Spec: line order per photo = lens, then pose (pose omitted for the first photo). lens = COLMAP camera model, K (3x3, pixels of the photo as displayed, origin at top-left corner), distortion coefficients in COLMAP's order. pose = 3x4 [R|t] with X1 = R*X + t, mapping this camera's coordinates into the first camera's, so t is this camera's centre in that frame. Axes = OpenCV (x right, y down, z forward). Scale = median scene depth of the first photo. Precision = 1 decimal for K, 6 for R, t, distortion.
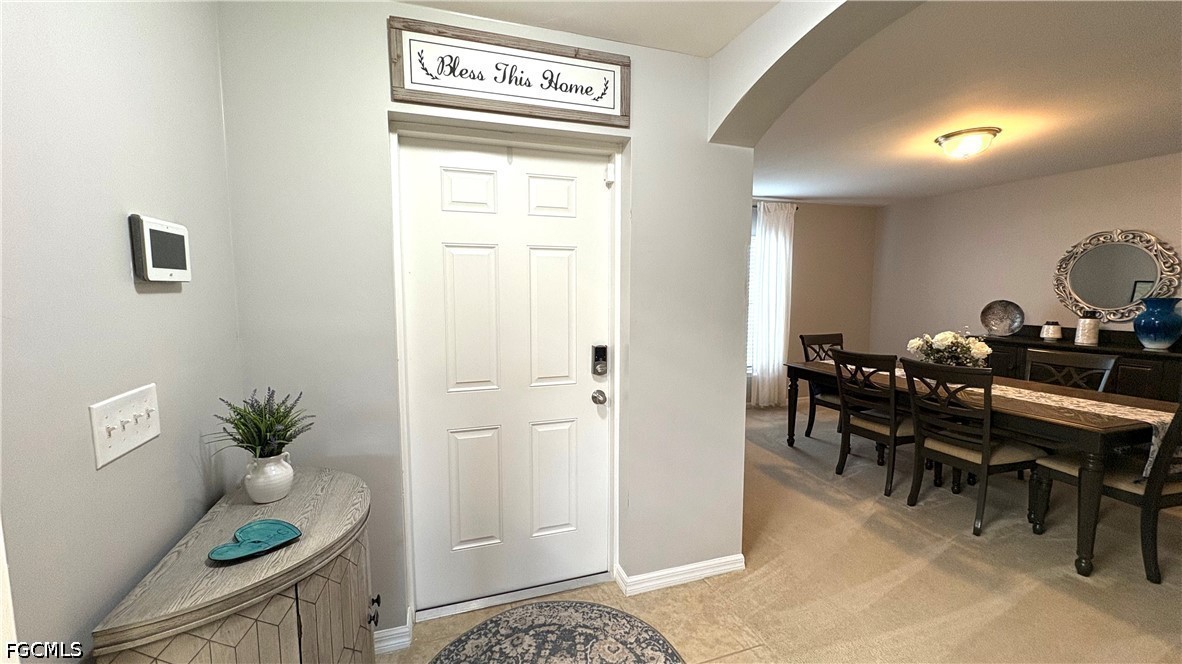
lens RADIAL K [[472.7, 0, 590.5], [0, 472.7, 331.5], [0, 0, 1]] dist [0.001117, 0.000199]
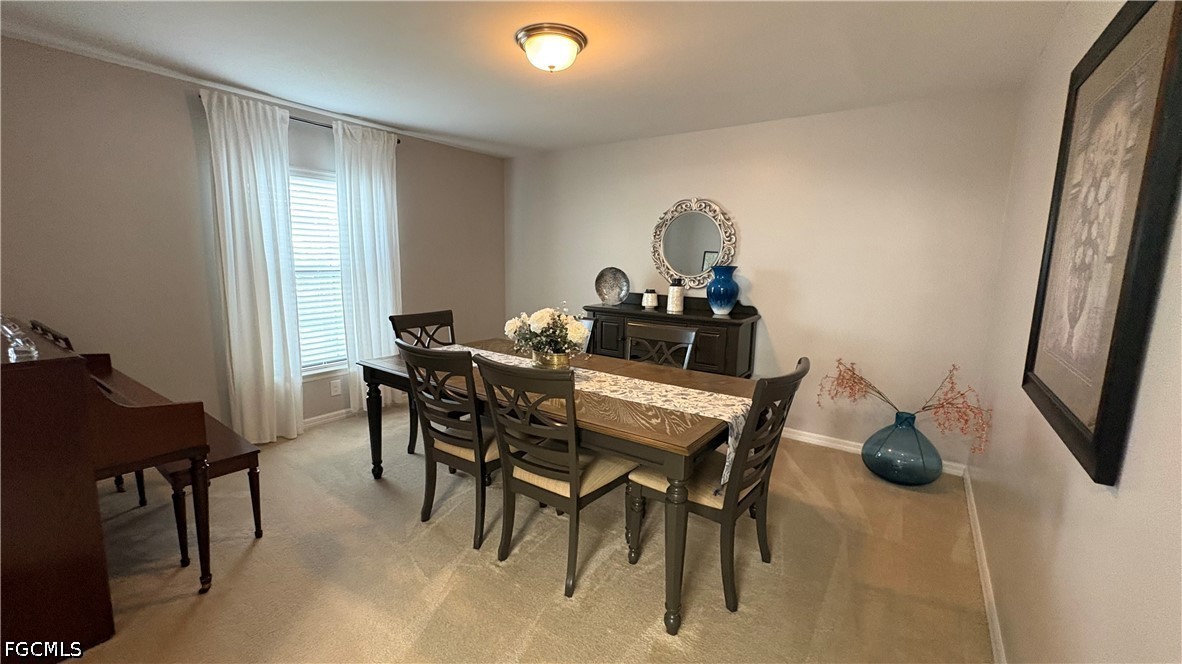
lens RADIAL K [[472.7, 0, 590.6], [0, 472.7, 330.1], [0, 0, 1]] dist [0.001117, 0.000199]
pose [[0.811475, -0.074068, 0.579674, 0.362535], [0.033116, 0.996170, 0.080928, -0.024690], [-0.583448, -0.046474, 0.810820, 0.330310]]
